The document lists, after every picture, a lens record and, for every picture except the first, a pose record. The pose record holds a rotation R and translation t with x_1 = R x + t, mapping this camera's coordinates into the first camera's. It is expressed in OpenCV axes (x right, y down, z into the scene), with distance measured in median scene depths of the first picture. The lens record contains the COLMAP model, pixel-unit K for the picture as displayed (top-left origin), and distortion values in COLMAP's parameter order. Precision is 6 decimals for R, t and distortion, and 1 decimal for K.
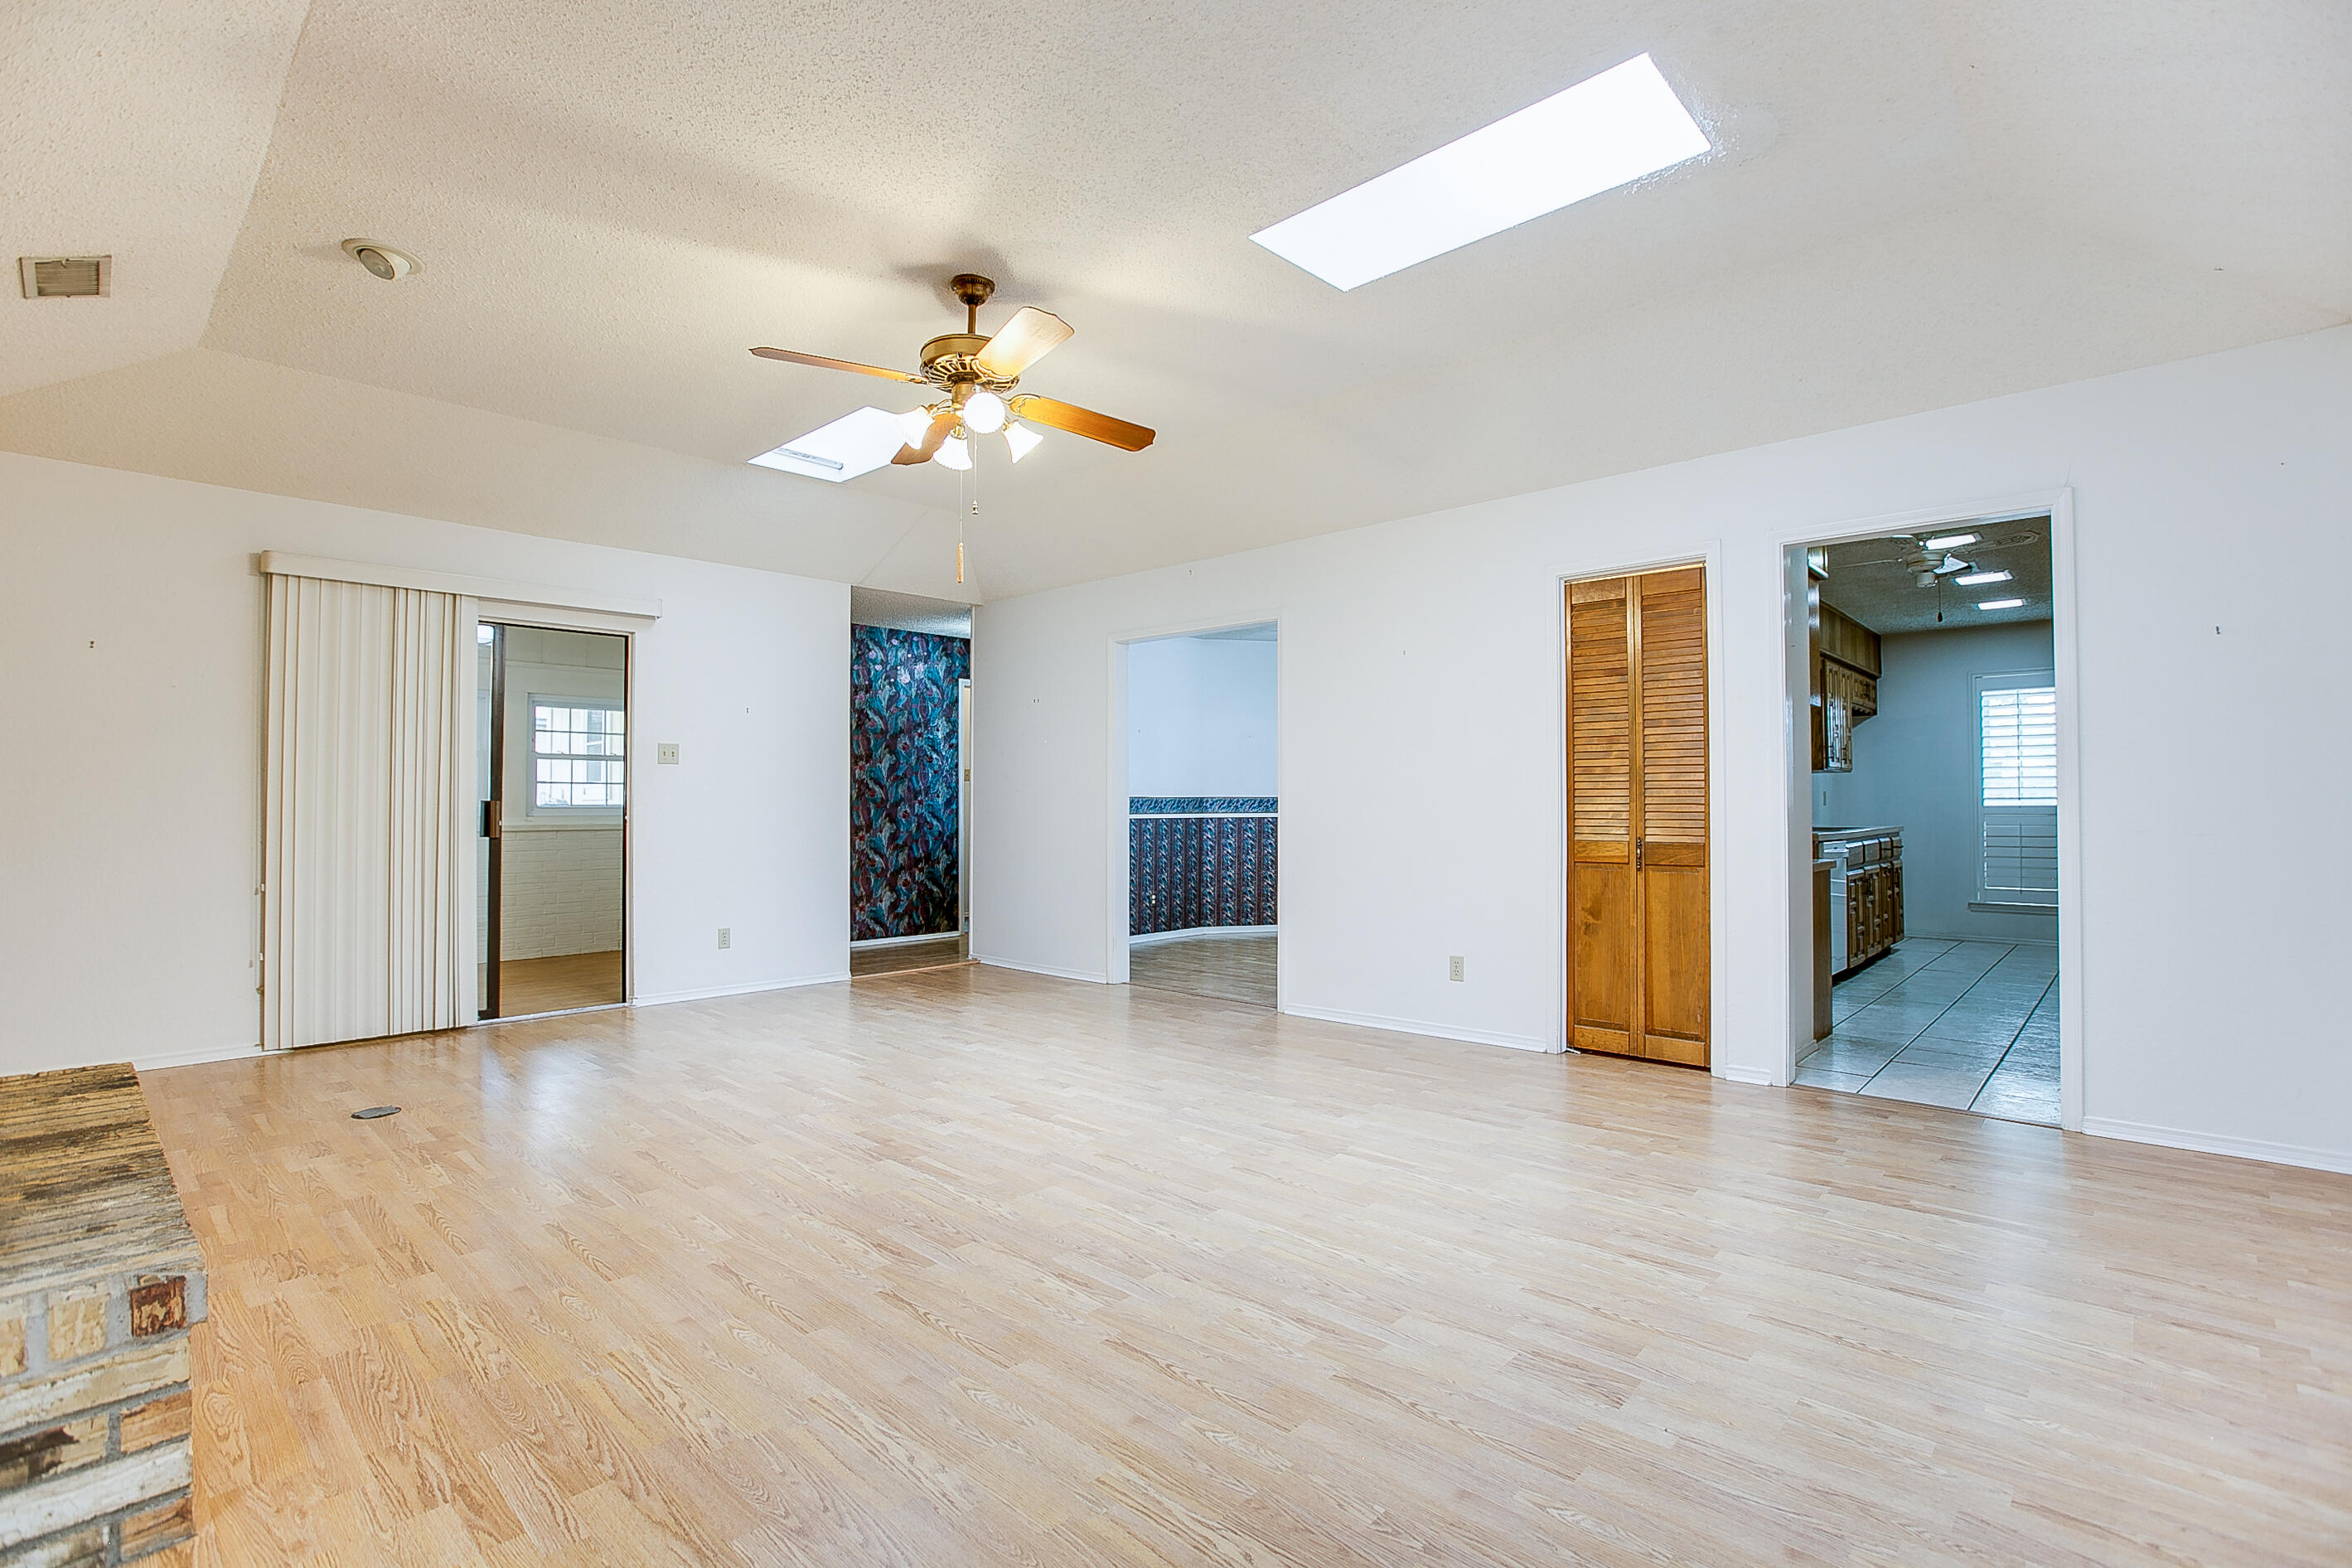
lens RADIAL K [[1085.7, 0, 1154.9], [0, 1085.7, 787.9], [0, 0, 1]] dist [-0.054450, 0.013765]
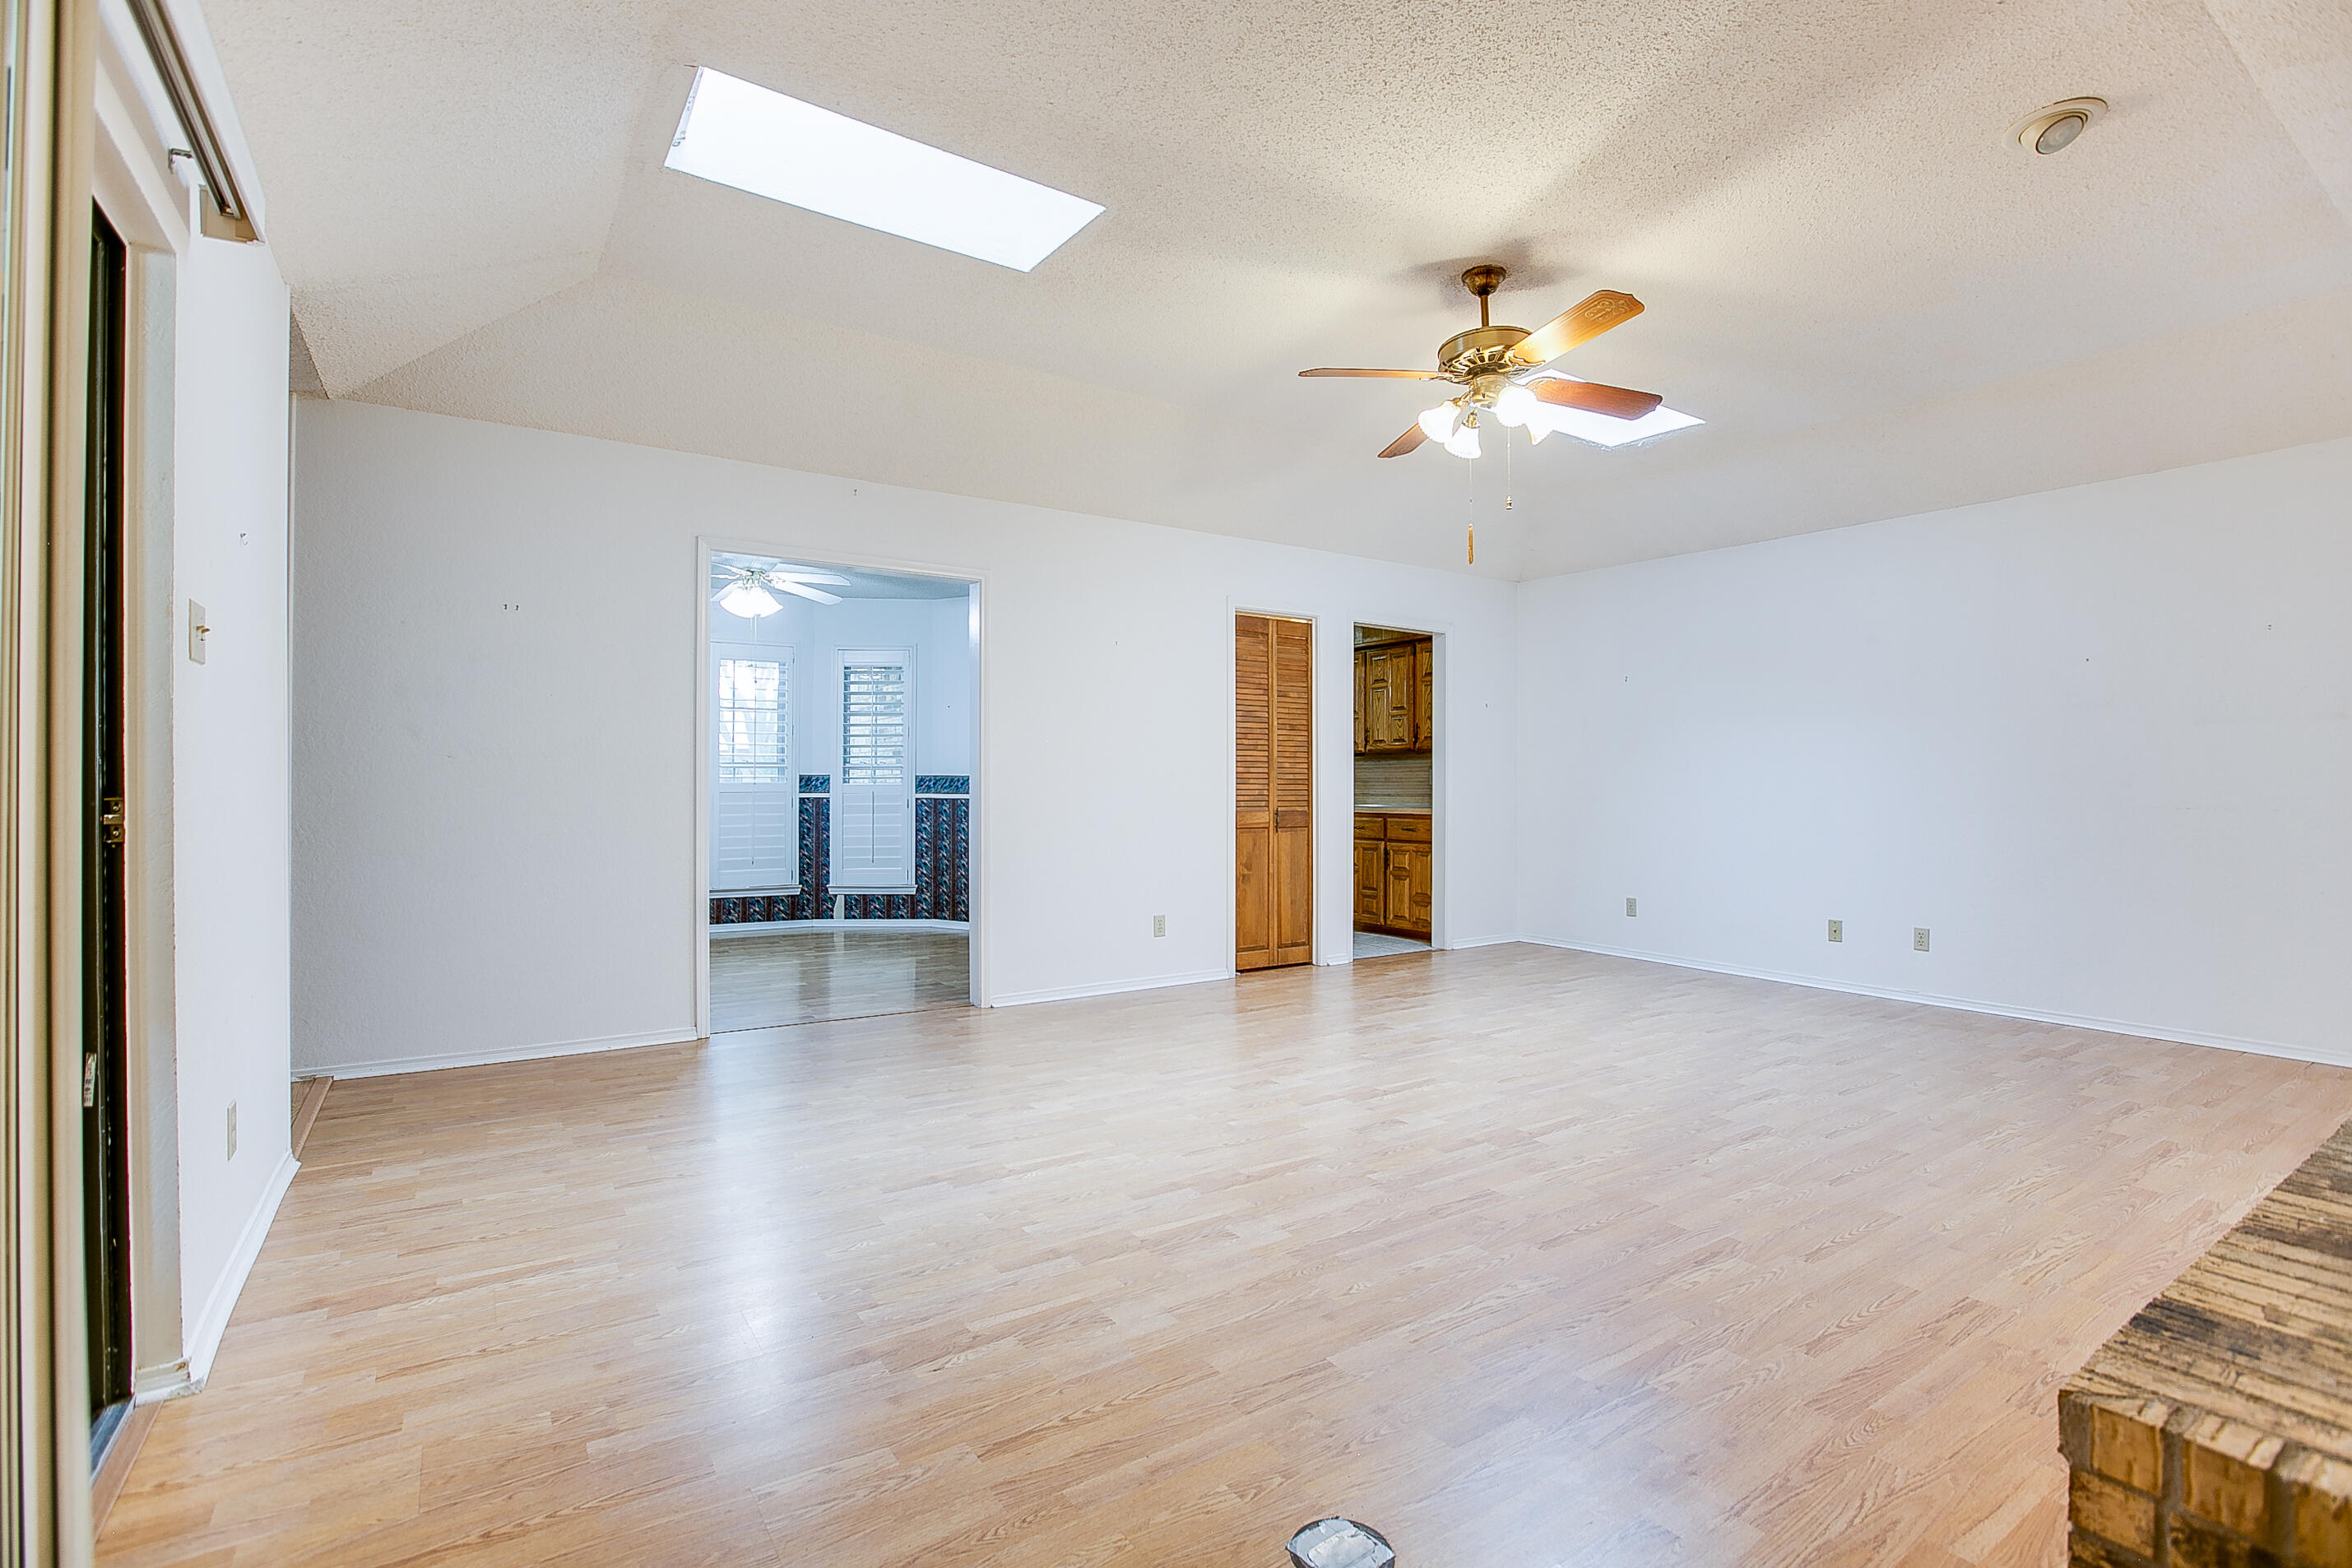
lens RADIAL K [[1085.7, 0, 1172.9], [0, 1085.7, 802.5], [0, 0, 1]] dist [-0.054450, 0.013765]
pose [[0.227020, -0.014478, 0.973783, -1.188619], [-0.015251, 0.999714, 0.018419, 0.018398], [-0.973771, -0.019032, 0.226734, 1.018928]]
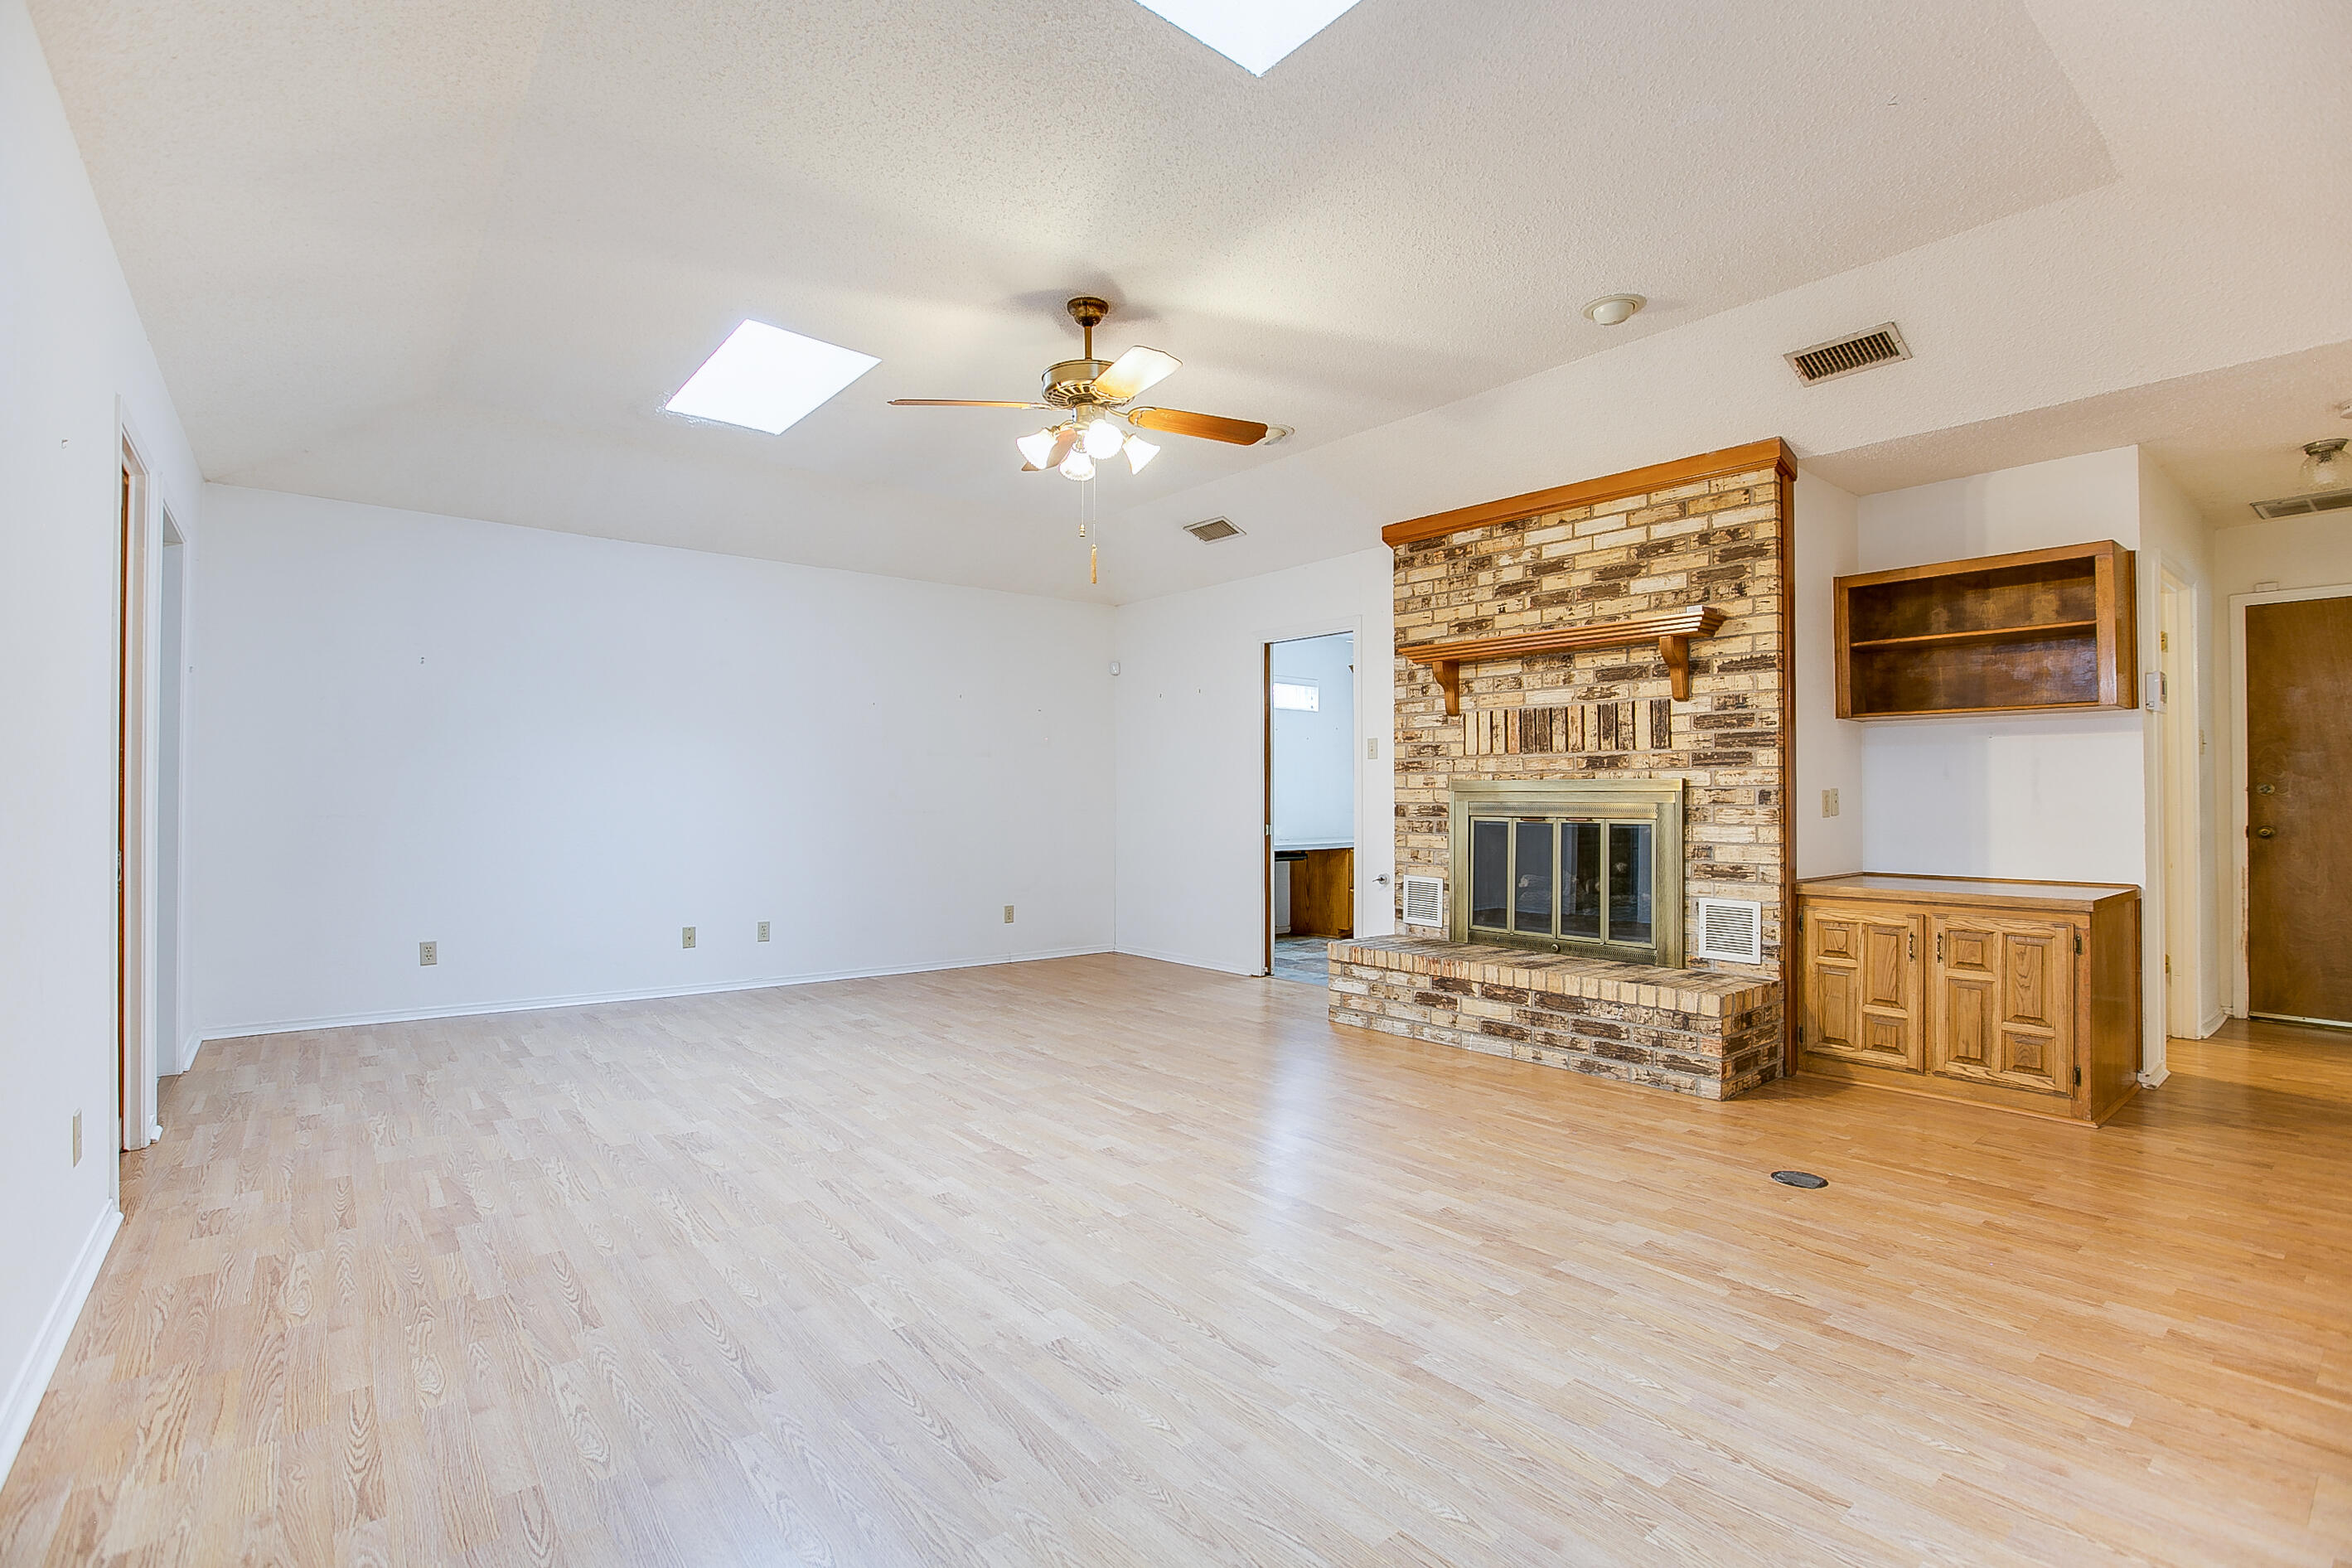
lens RADIAL K [[1085.7, 0, 1151.4], [0, 1085.7, 772.8], [0, 0, 1]] dist [-0.054450, 0.013765]
pose [[-0.989736, 0.003144, 0.142874, -0.375925], [-0.002021, 0.999350, -0.035993, 0.025315], [-0.142894, -0.035912, -0.989086, 1.974812]]
